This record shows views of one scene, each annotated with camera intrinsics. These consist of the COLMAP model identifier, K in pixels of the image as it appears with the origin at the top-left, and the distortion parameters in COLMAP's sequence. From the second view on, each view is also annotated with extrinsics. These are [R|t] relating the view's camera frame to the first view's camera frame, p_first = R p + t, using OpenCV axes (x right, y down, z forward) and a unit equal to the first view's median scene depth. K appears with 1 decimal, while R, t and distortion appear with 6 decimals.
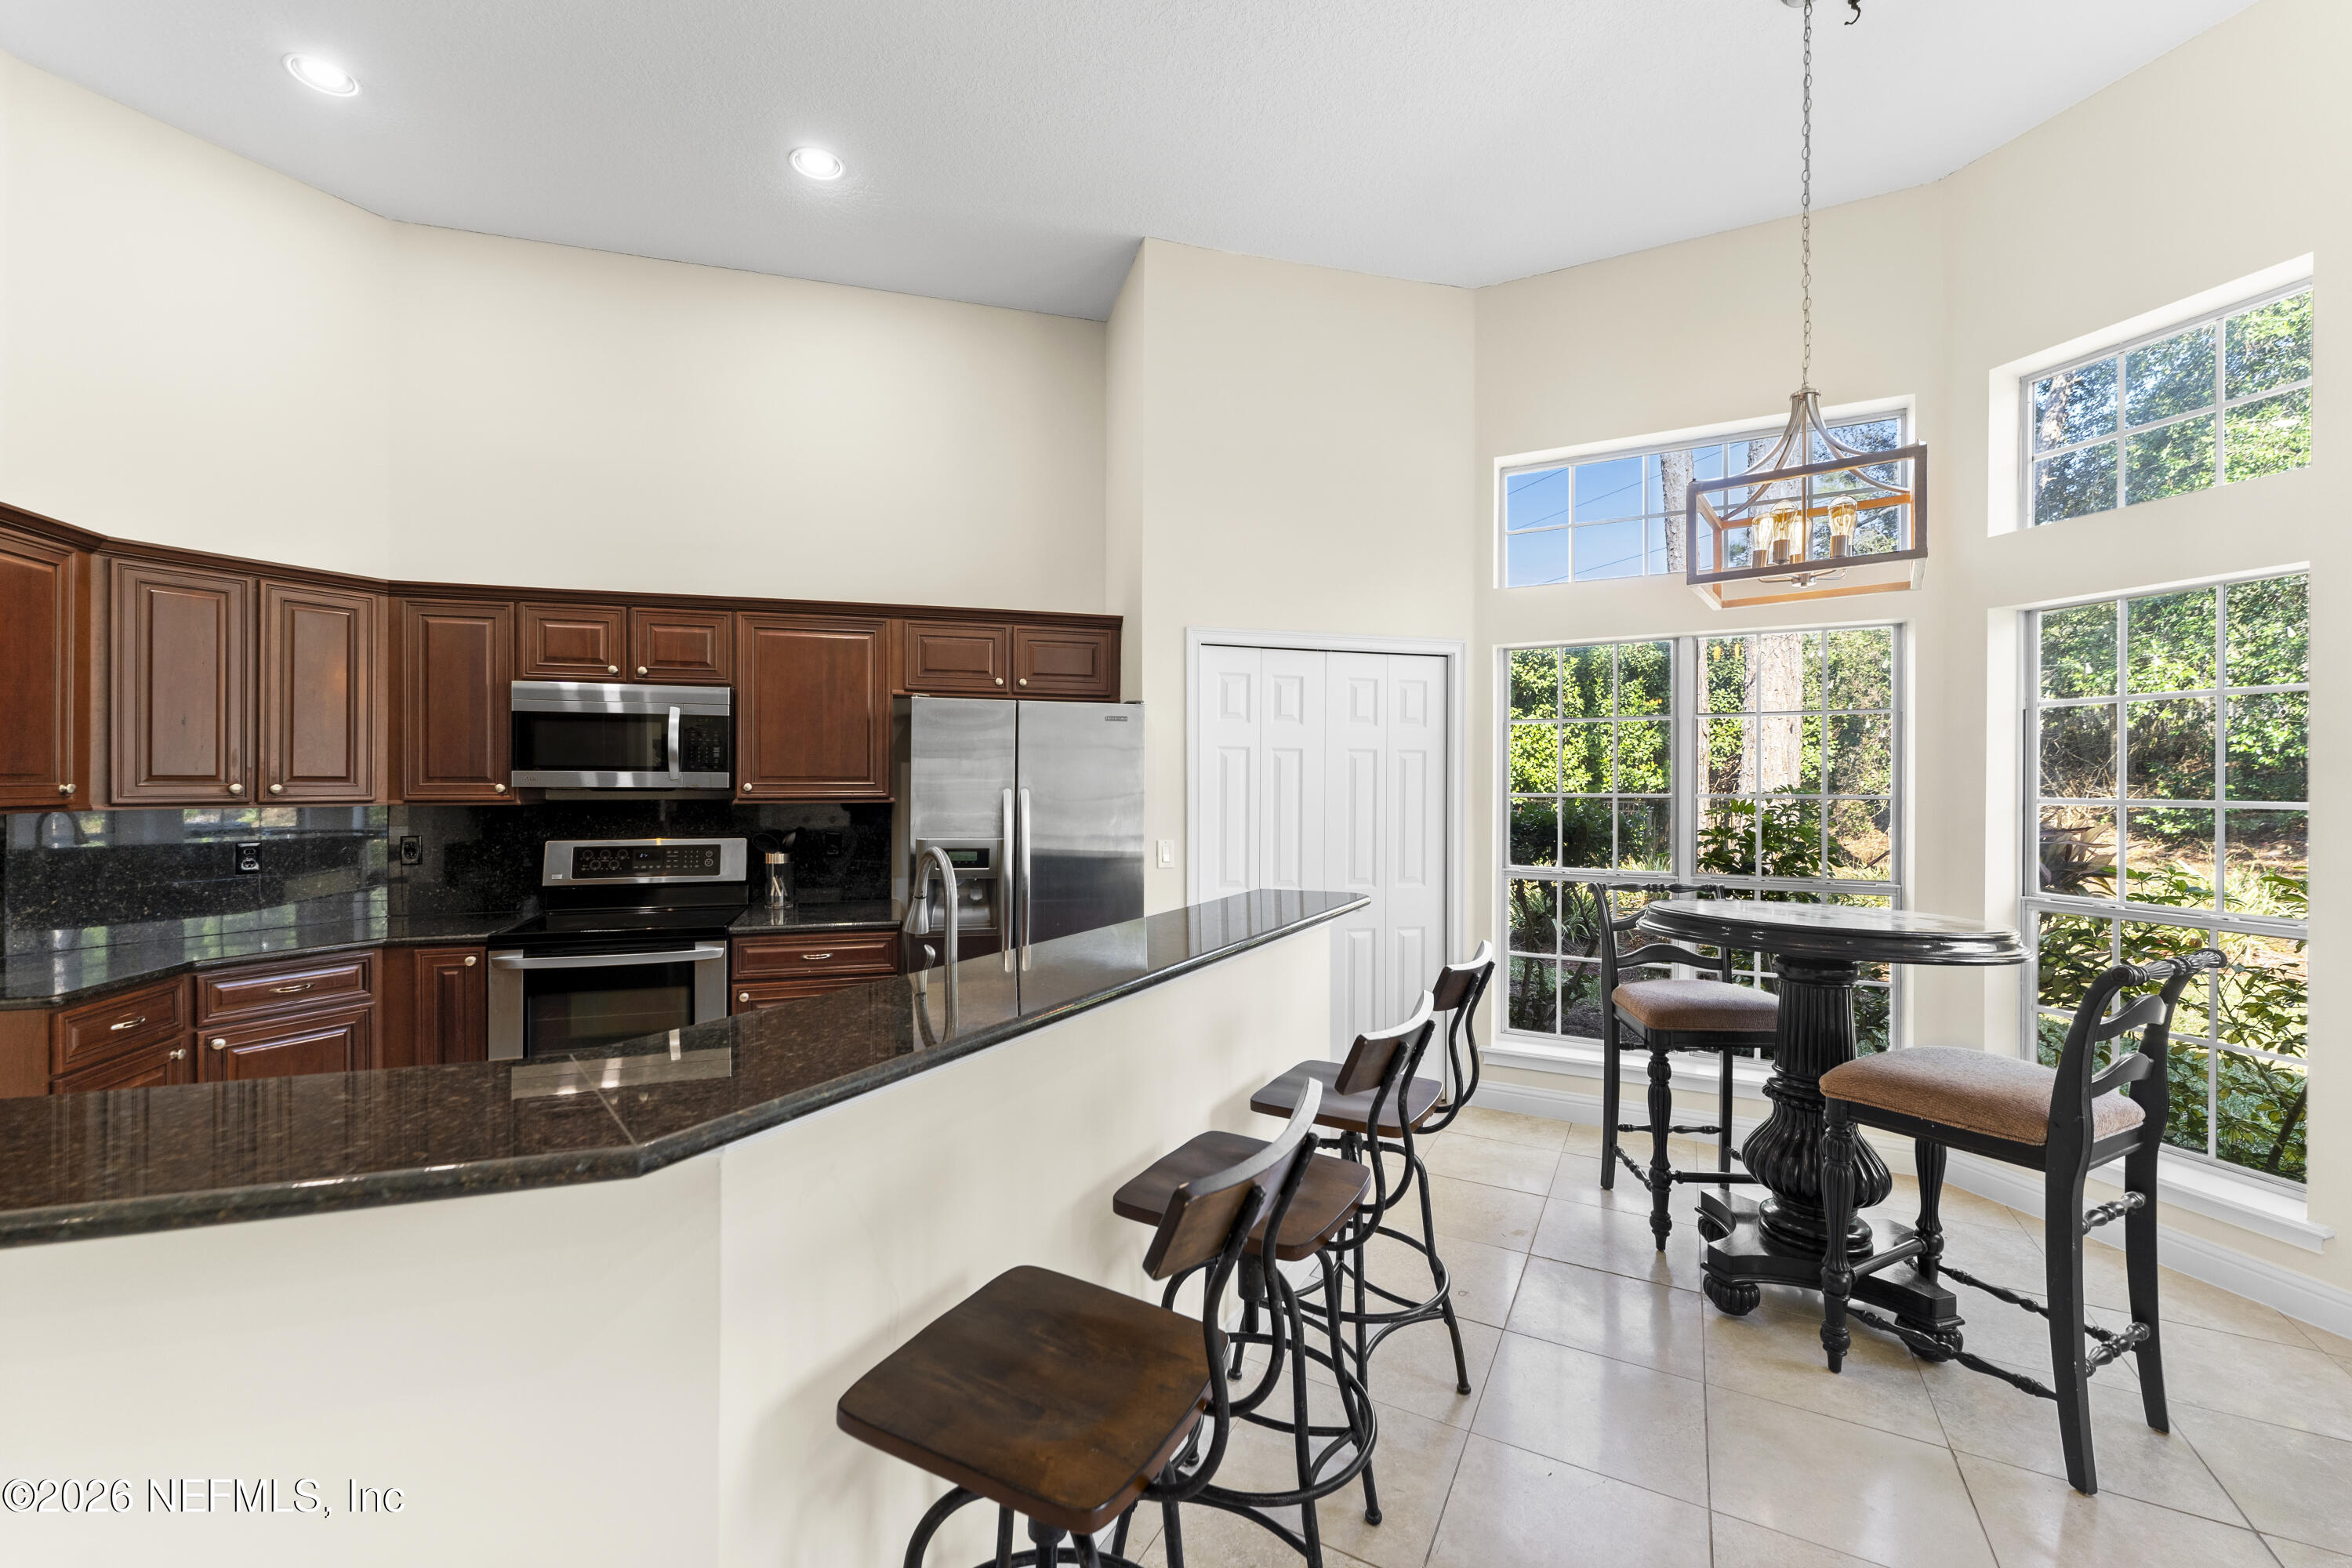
lens RADIAL K [[972.9, 0, 1163.6], [0, 972.9, 773.1], [0, 0, 1]] dist [0.001955, 0.000779]
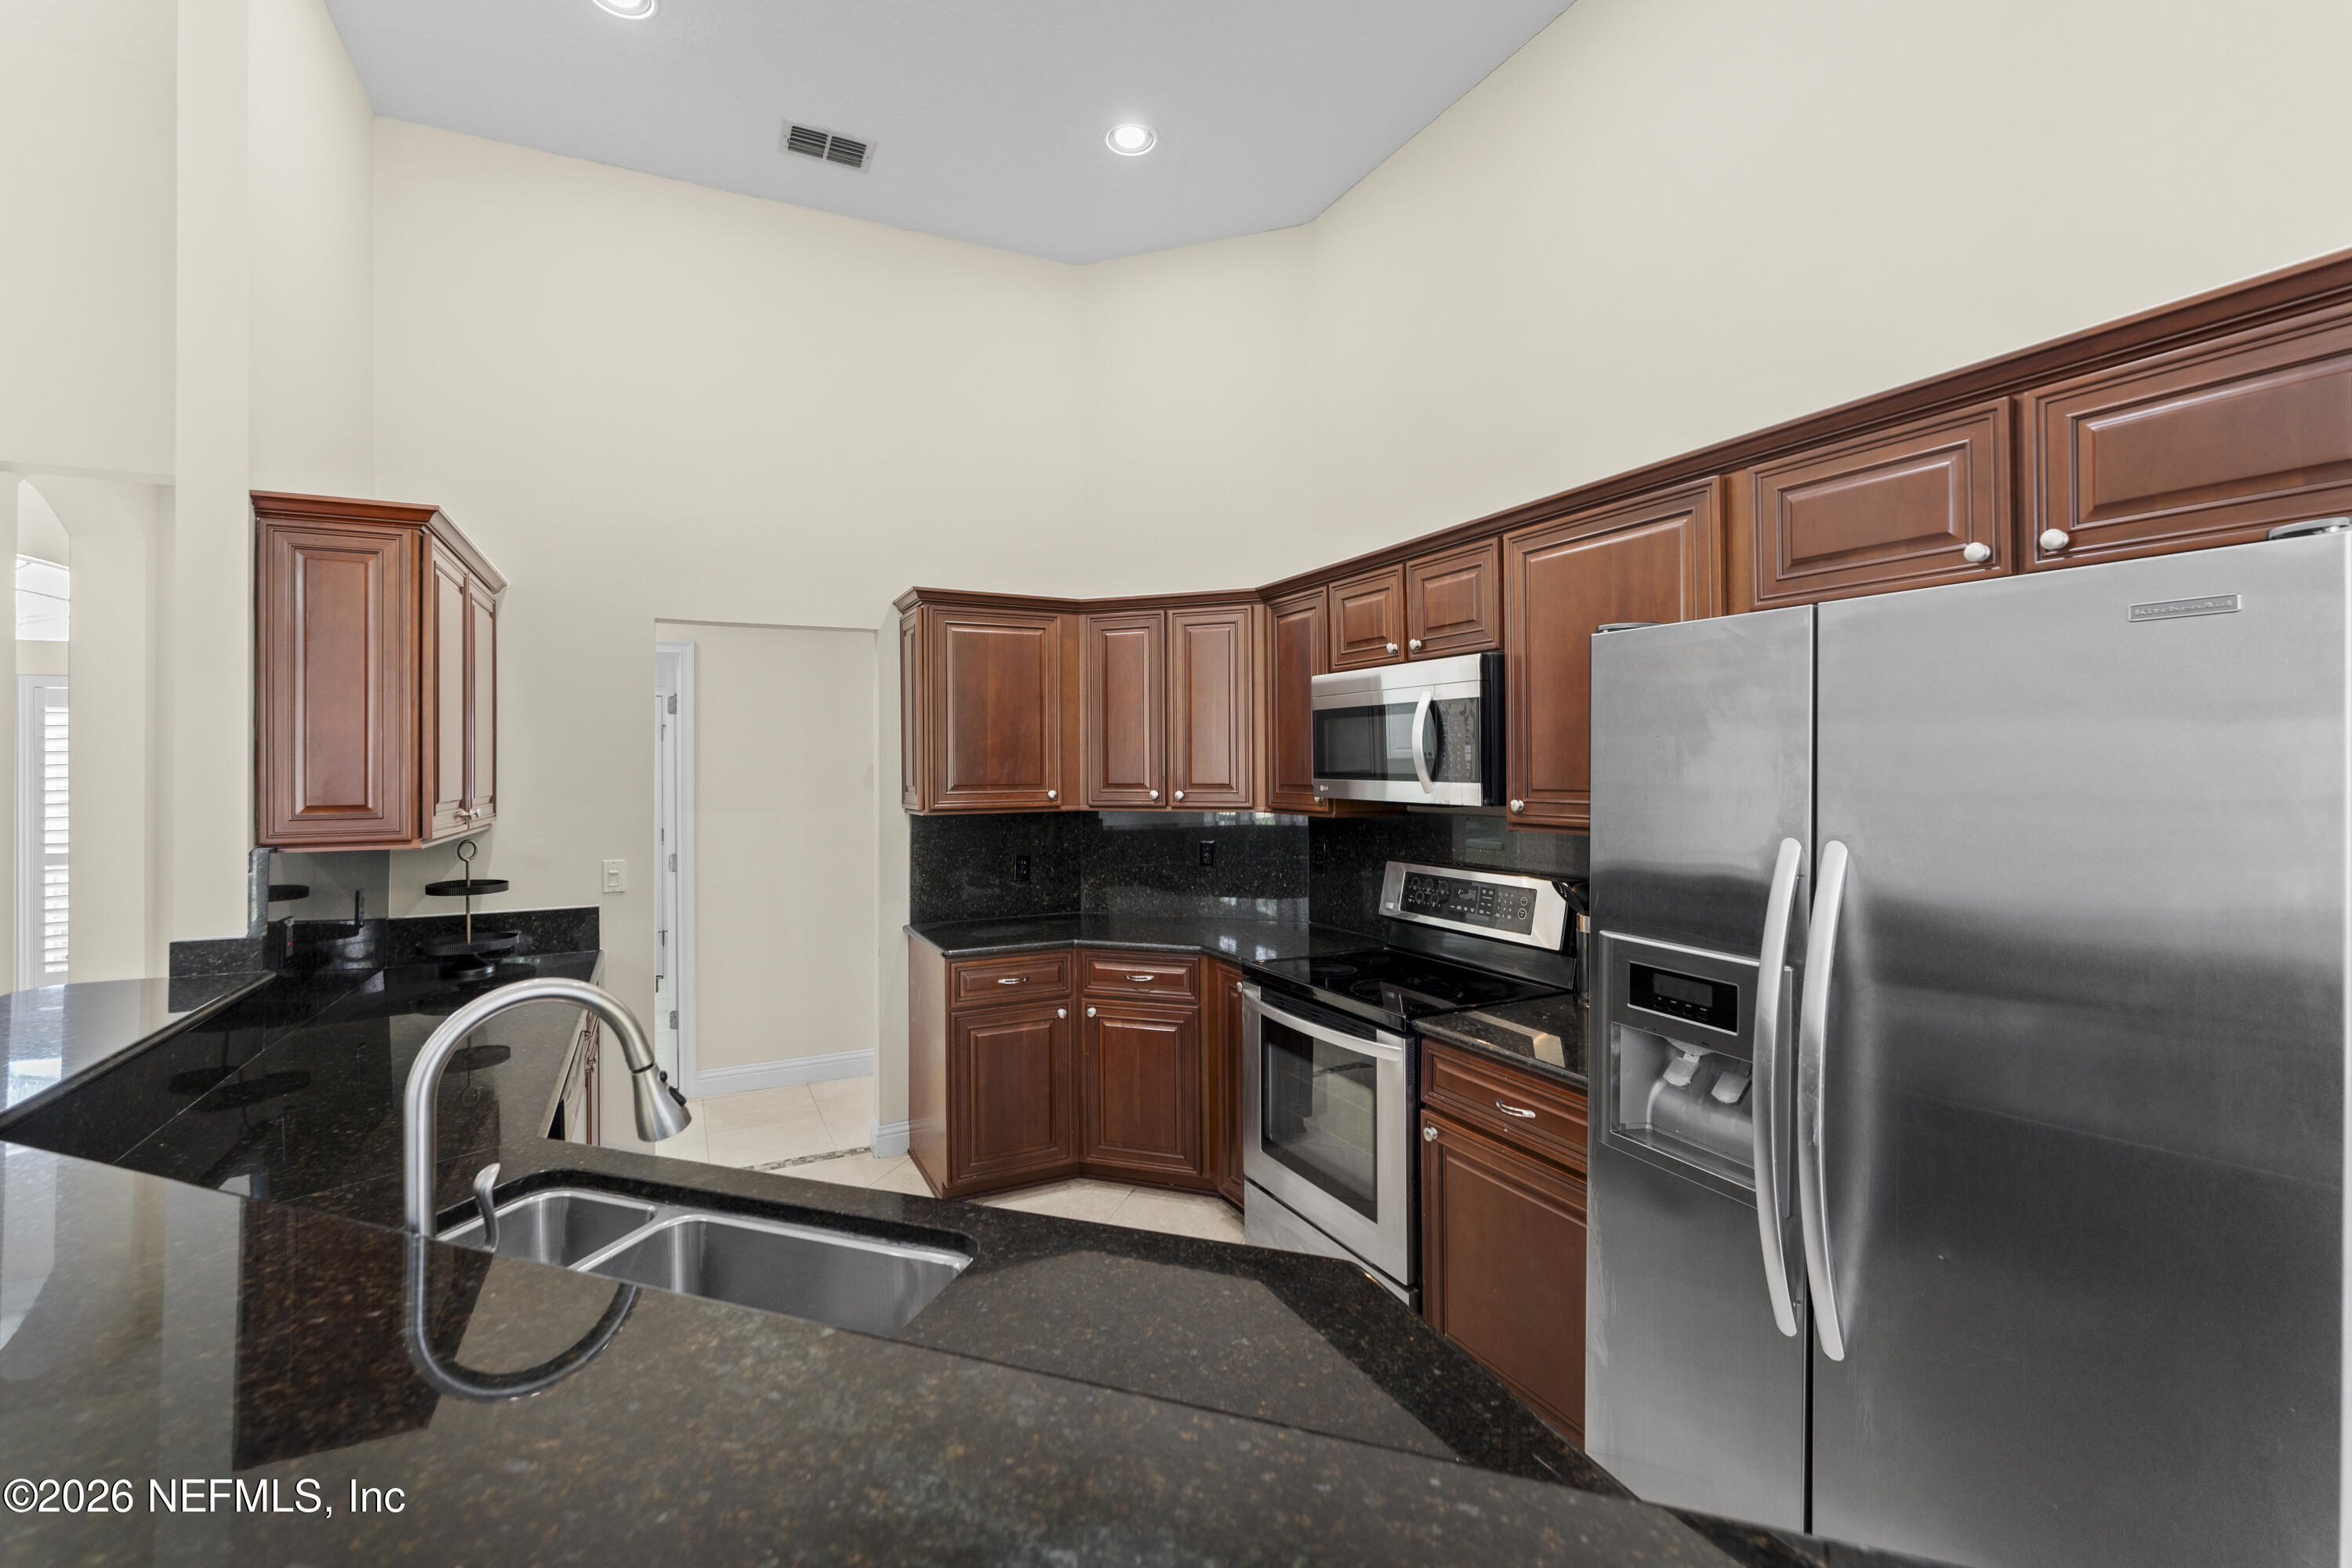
lens RADIAL K [[972.9, 0, 1161.9], [0, 972.9, 765.3], [0, 0, 1]] dist [0.001955, 0.000779]
pose [[0.191900, -0.001339, -0.981414, 0.160753], [0.014747, 0.999890, 0.001519, -0.017369], [0.981304, -0.014764, 0.191899, 0.672001]]
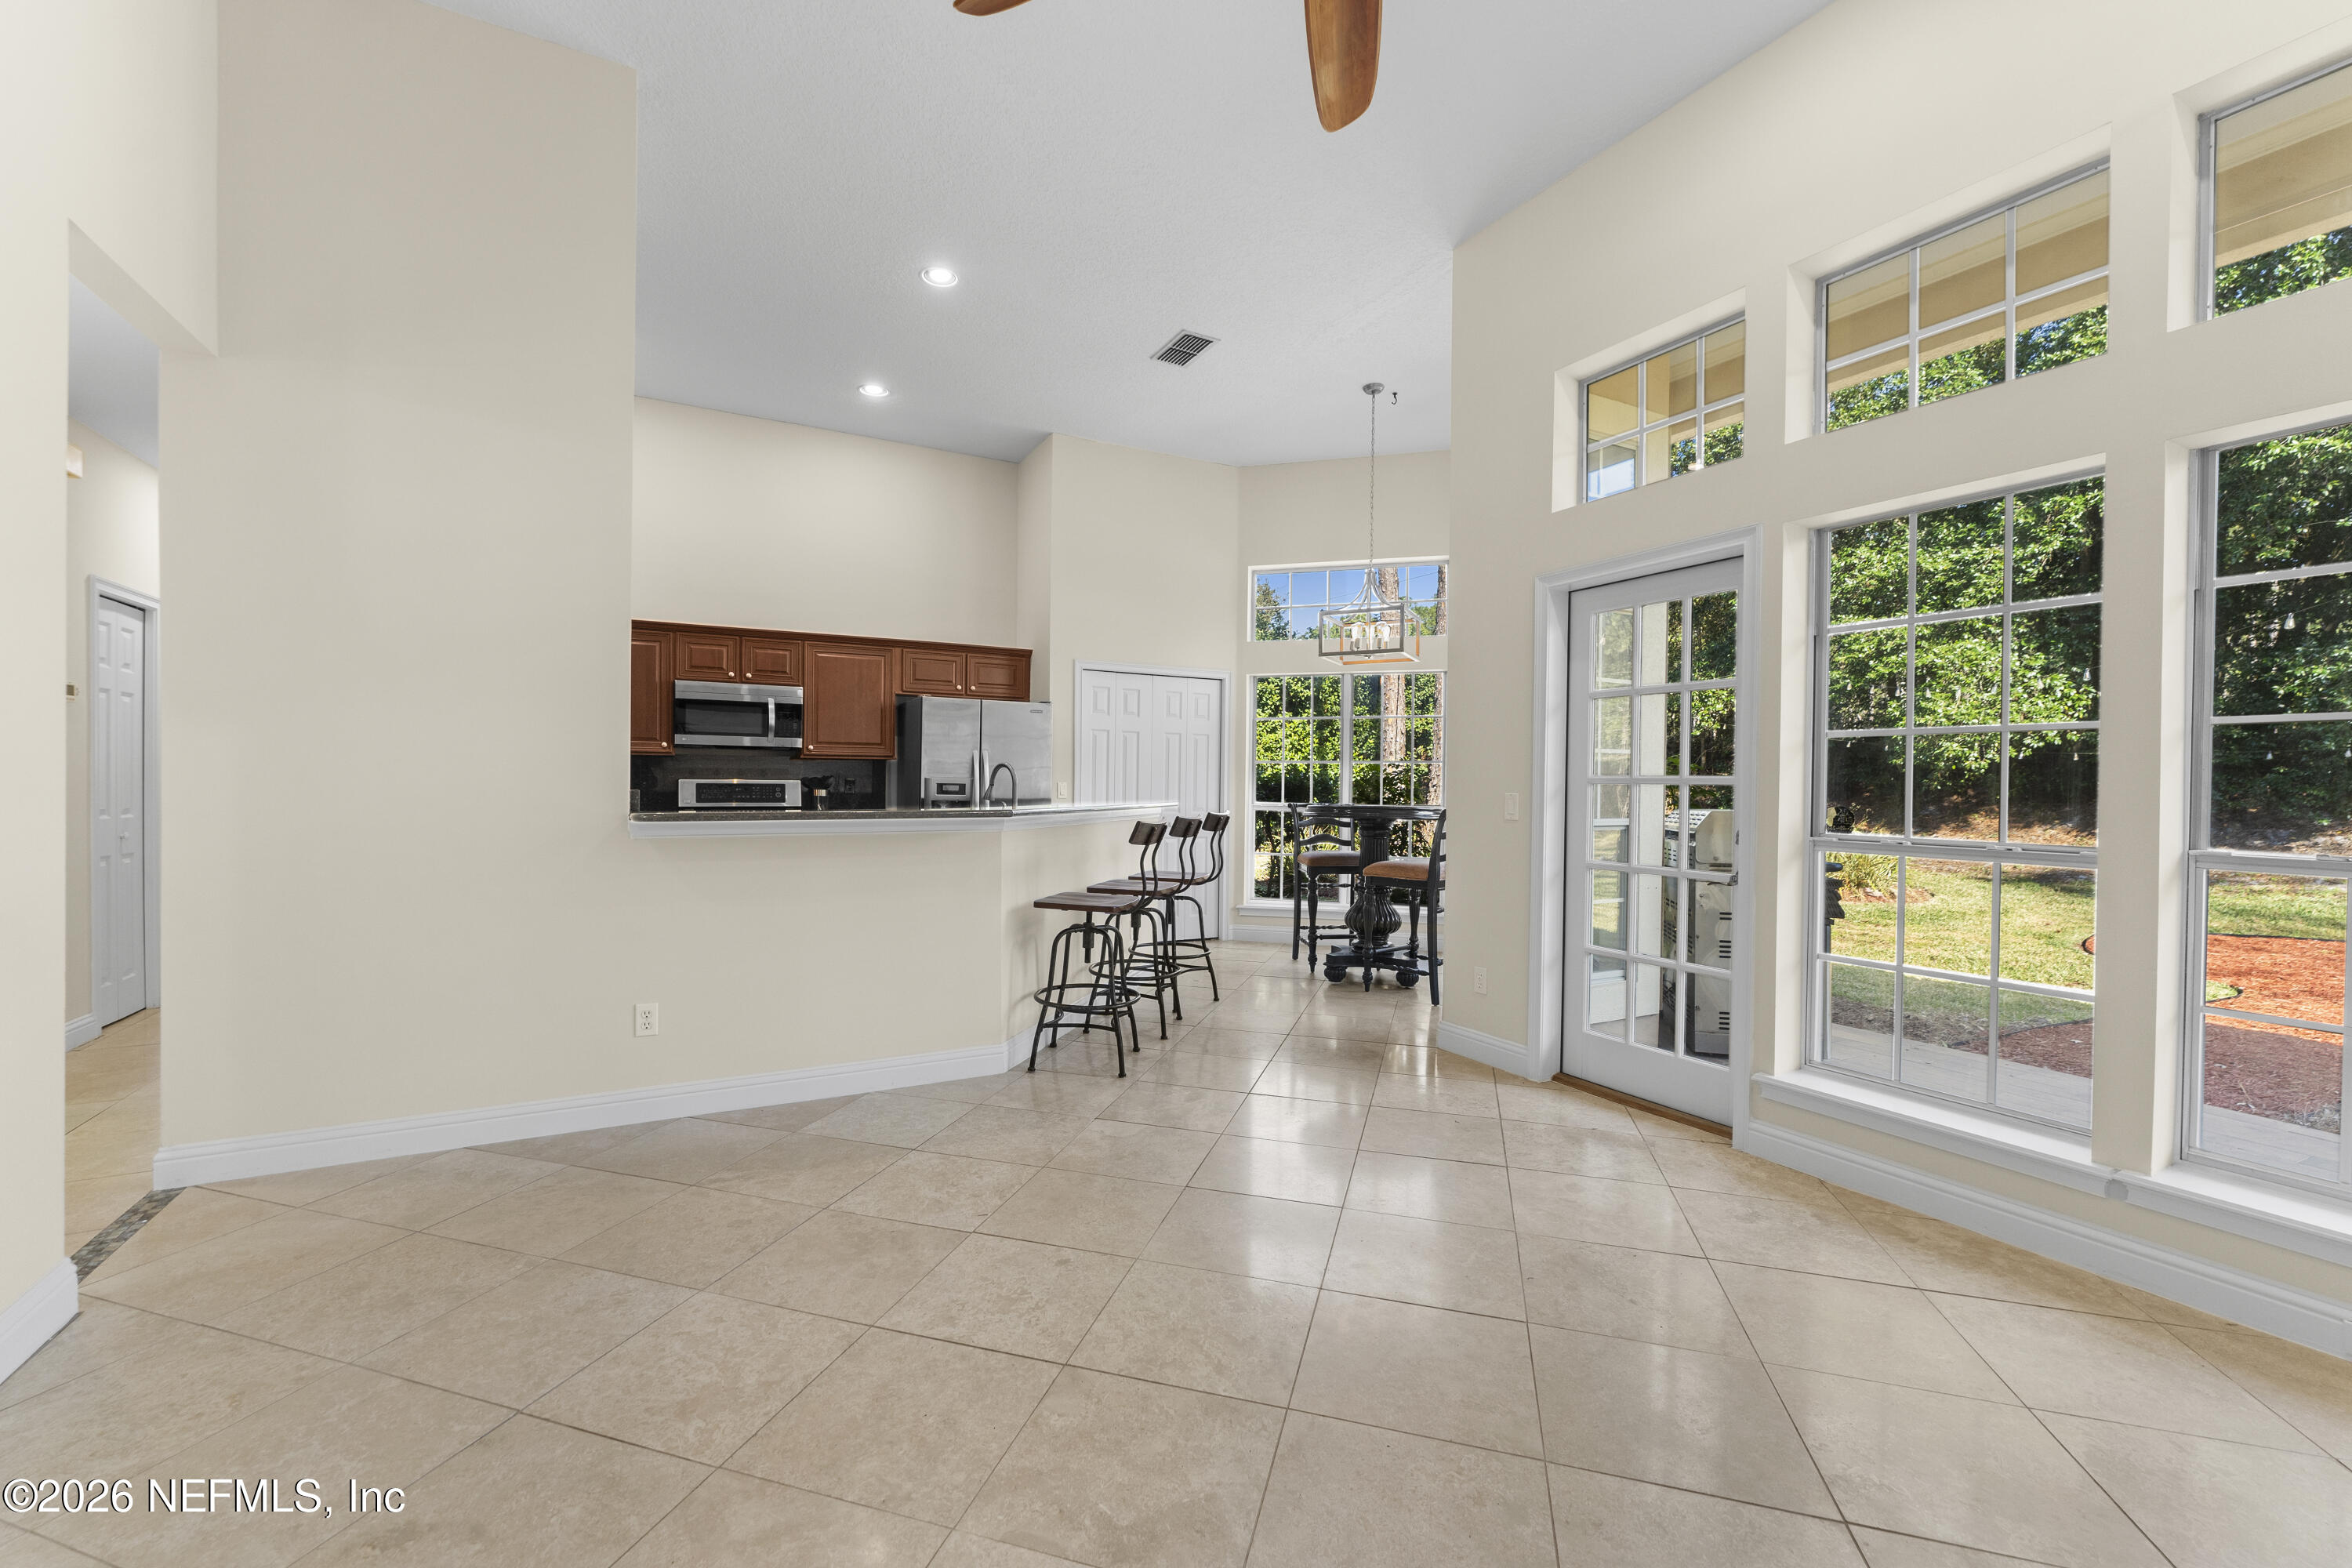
lens RADIAL K [[972.9, 0, 1164.6], [0, 972.9, 787.3], [0, 0, 1]] dist [0.001955, 0.000779]
pose [[0.978491, 0.007332, 0.206160, -0.184449], [-0.010482, 0.999844, 0.014189, 0.053416], [-0.206024, -0.016045, 0.978415, -0.769446]]
